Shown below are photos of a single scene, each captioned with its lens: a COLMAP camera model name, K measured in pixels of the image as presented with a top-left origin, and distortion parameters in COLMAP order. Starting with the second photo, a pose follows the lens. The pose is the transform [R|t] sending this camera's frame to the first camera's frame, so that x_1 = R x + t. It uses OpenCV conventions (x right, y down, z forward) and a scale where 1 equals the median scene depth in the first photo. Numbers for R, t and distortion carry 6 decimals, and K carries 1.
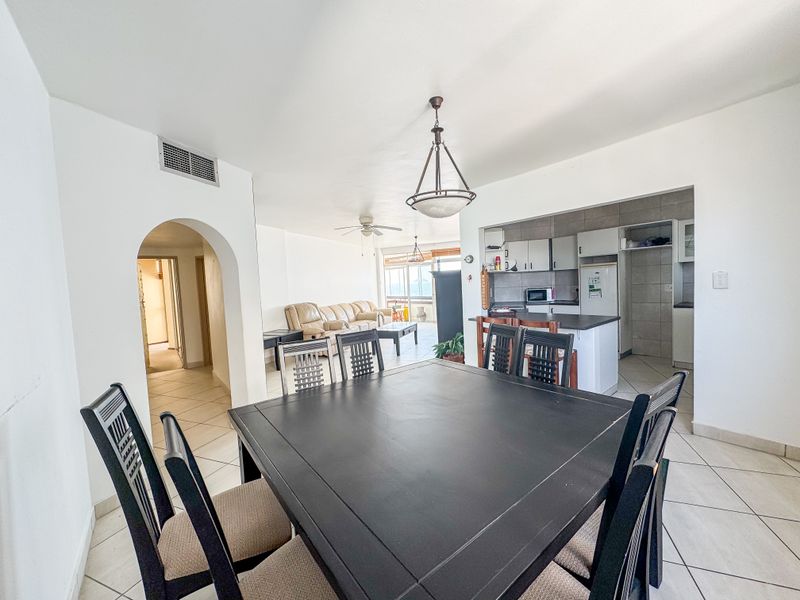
lens RADIAL K [[319.2, 0, 400.0], [0, 319.2, 300.0], [0, 0, 1]] dist [-0.000506, -0.000002]
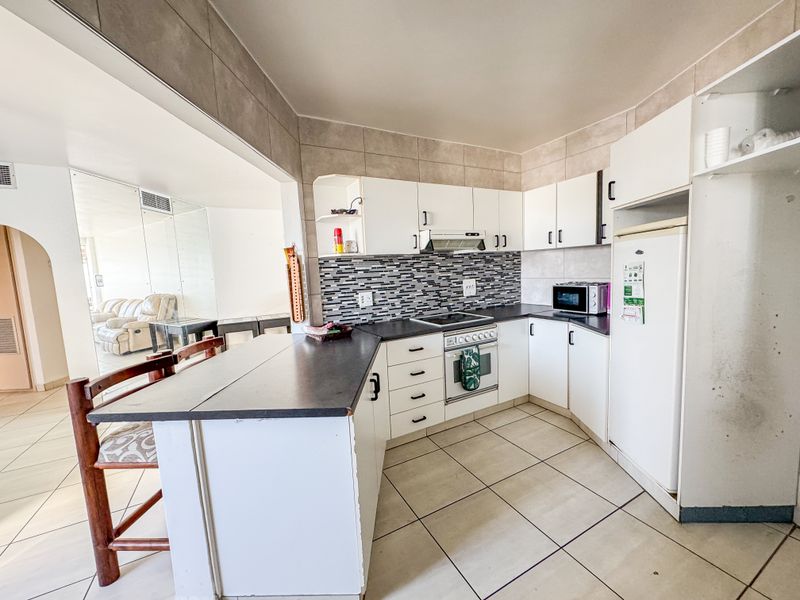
lens RADIAL K [[319.2, 0, 400.0], [0, 319.2, 300.0], [0, 0, 1]] dist [-0.000506, -0.000002]
pose [[0.754249, 0.077873, -0.651954, 0.665400], [-0.024282, 0.995571, 0.090824, -0.059618], [0.656139, -0.052673, 0.752800, 0.579859]]
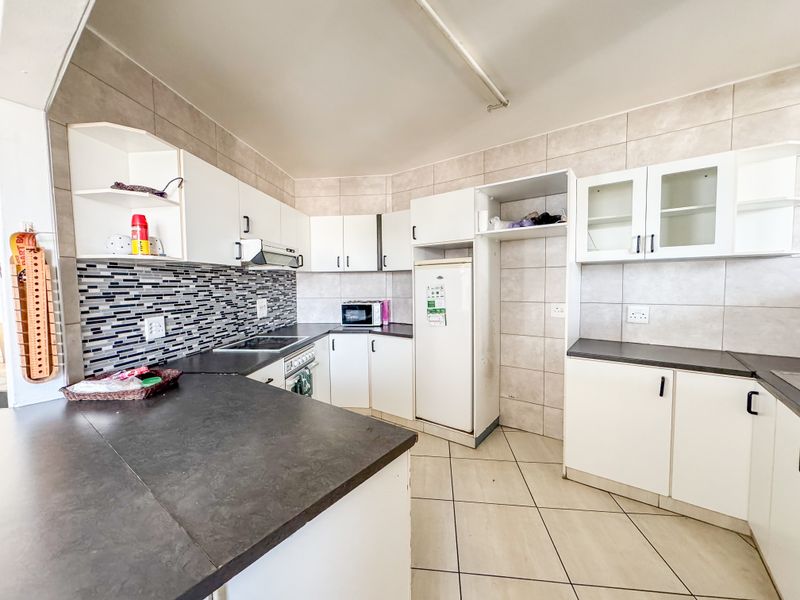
lens RADIAL K [[319.7, 0, 400.0], [0, 319.7, 300.0], [0, 0, 1]] dist [-0.001503, -0.000062]
pose [[0.967156, 0.023111, 0.253129, 0.436160], [-0.021000, 0.999719, -0.011038, -0.042616], [-0.253313, 0.005360, 0.967370, 0.532054]]
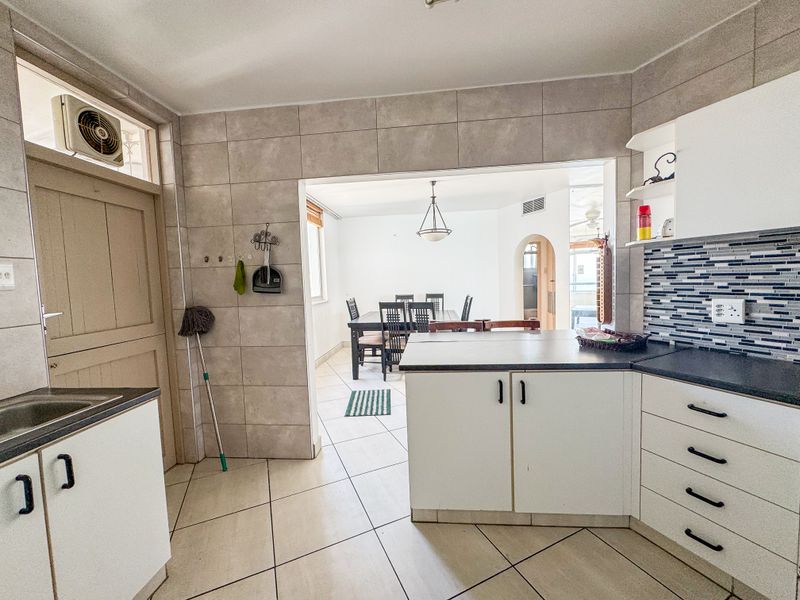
lens RADIAL K [[319.2, 0, 400.0], [0, 319.2, 300.0], [0, 0, 1]] dist [-0.000506, -0.000002]
pose [[-0.694722, 0.118525, -0.709446, 0.722431], [0.030275, 0.990274, 0.135796, -0.074447], [0.718641, 0.072862, -0.691553, 0.944416]]
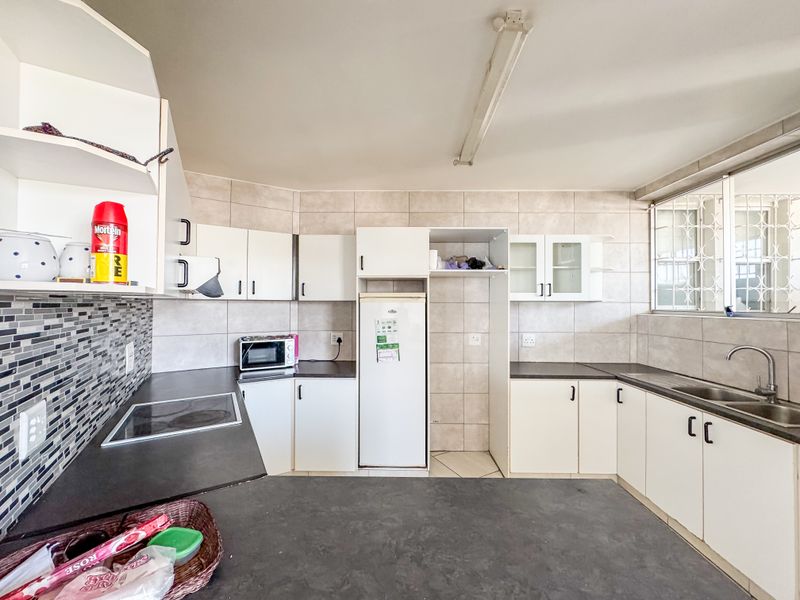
lens RADIAL K [[319.2, 0, 400.0], [0, 319.2, 300.0], [0, 0, 1]] dist [-0.000506, -0.000002]
pose [[0.633990, 0.059058, 0.771083, 0.245501], [0.007985, 0.996527, -0.082890, -0.062563], [-0.773300, 0.058708, 0.631316, 0.689773]]
